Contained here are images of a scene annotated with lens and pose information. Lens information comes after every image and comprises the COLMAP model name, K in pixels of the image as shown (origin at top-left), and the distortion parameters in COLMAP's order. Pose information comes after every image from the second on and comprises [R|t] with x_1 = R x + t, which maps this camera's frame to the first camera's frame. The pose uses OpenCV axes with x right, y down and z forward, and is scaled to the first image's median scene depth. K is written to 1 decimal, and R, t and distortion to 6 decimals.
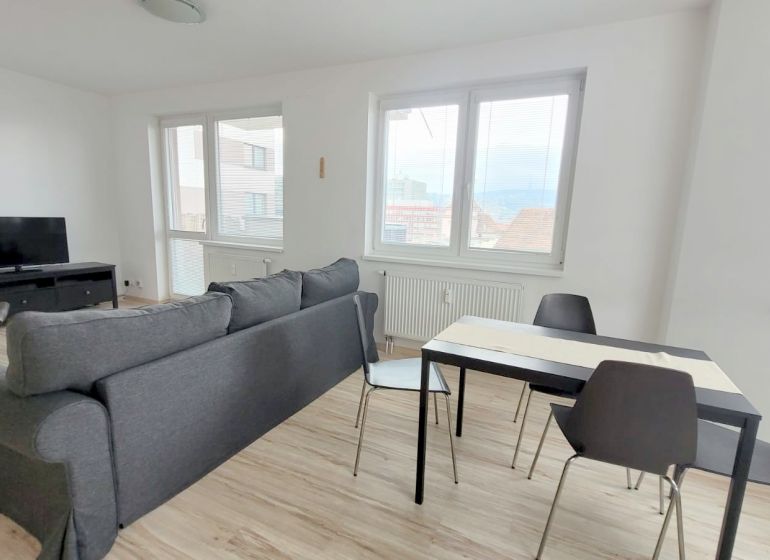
lens RADIAL K [[389.1, 0, 387.3], [0, 389.1, 279.5], [0, 0, 1]] dist [0.008510, -0.001284]
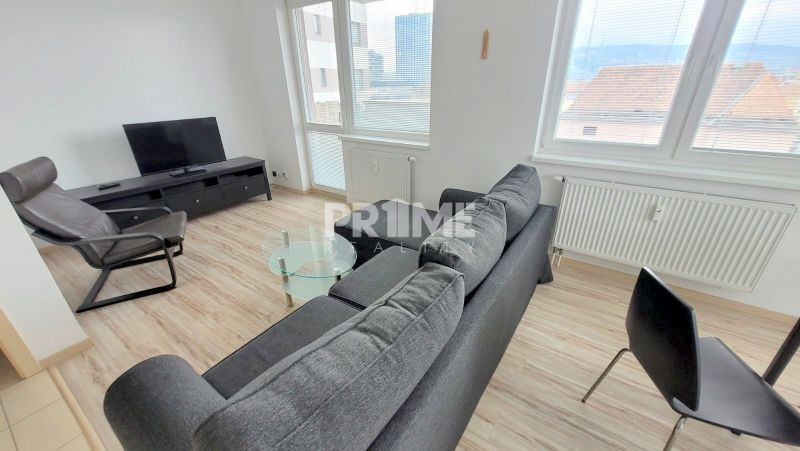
lens RADIAL K [[313.5, 0, 401.8], [0, 313.5, 225.7], [0, 0, 1]] dist [0.009929, -0.001749]
pose [[0.984764, 0.022569, -0.172426, -0.319981], [0.022919, 0.966048, 0.257343, -0.142004], [0.172380, -0.257374, 0.950812, 0.369960]]
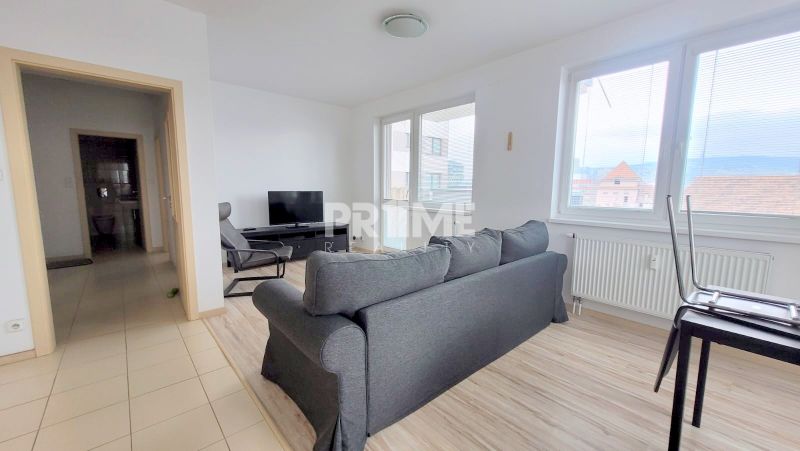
lens RADIAL K [[313.5, 0, 400.9], [0, 313.5, 224.4], [0, 0, 1]] dist [0.009929, -0.001749]
pose [[0.915415, 0.018829, -0.402070, -0.126941], [-0.041249, 0.998035, -0.047175, 0.016902], [0.400392, 0.059769, 0.914393, 0.071284]]
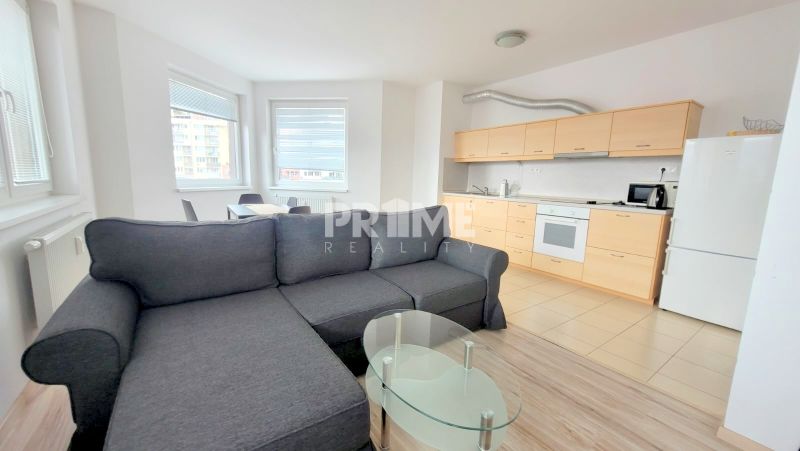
lens RADIAL K [[313.5, 0, 398.3], [0, 313.5, 225.3], [0, 0, 1]] dist [0.009929, -0.001749]
pose [[-0.864115, -0.137325, 0.484197, -0.896483], [0.020365, 0.951728, 0.306268, -0.226229], [-0.502882, 0.274511, -0.819606, 1.521263]]
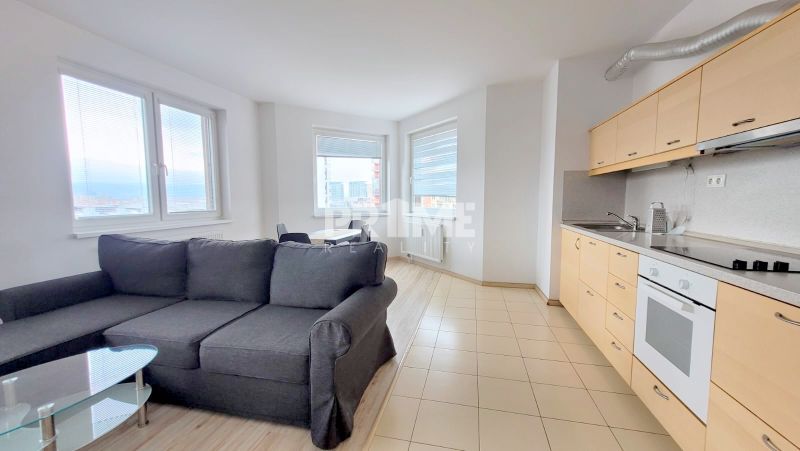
lens RADIAL K [[313.5, 0, 400.4], [0, 313.5, 224.9], [0, 0, 1]] dist [0.009929, -0.001749]
pose [[-0.199004, -0.118191, 0.972845, -1.290861], [0.154708, 0.976464, 0.150277, -0.108539], [-0.967710, 0.180413, -0.176035, 0.595952]]
